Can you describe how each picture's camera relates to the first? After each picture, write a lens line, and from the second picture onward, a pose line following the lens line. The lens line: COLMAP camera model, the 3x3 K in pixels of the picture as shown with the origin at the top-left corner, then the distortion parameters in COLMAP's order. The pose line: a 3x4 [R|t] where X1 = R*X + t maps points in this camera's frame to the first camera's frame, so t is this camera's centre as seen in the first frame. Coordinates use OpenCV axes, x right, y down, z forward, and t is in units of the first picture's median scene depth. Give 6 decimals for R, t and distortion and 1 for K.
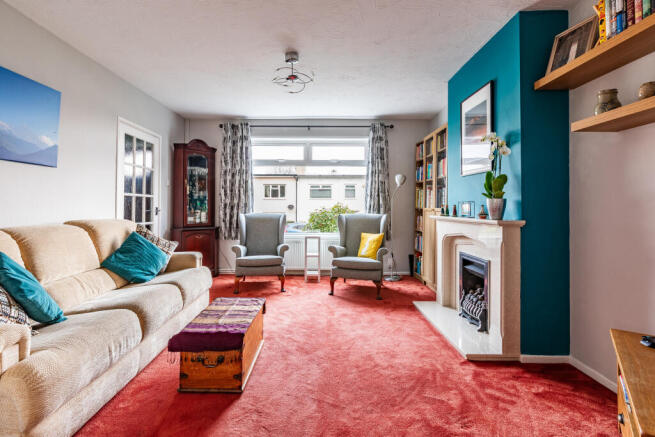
lens RADIAL K [[294.9, 0, 317.5], [0, 294.9, 205.9], [0, 0, 1]] dist [0.000444, 0.000211]
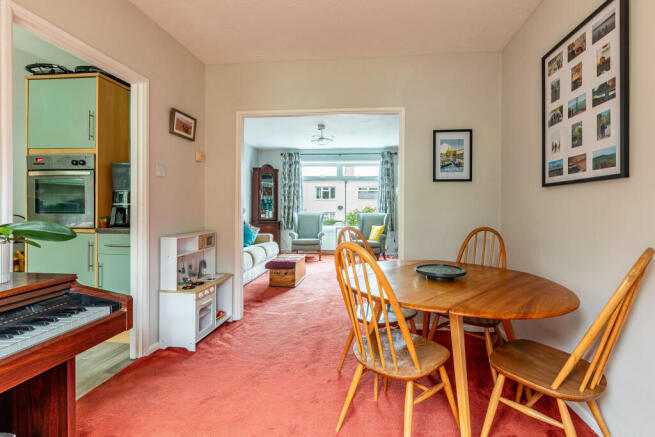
lens RADIAL K [[293.5, 0, 347.8], [0, 293.5, 208.9], [0, 0, 1]] dist [0.000953, 0.000153]
pose [[0.997157, 0.001758, -0.075326, 0.130816], [-0.001126, 0.999964, 0.008431, -0.005932], [0.075338, -0.008322, 0.997123, -0.500419]]
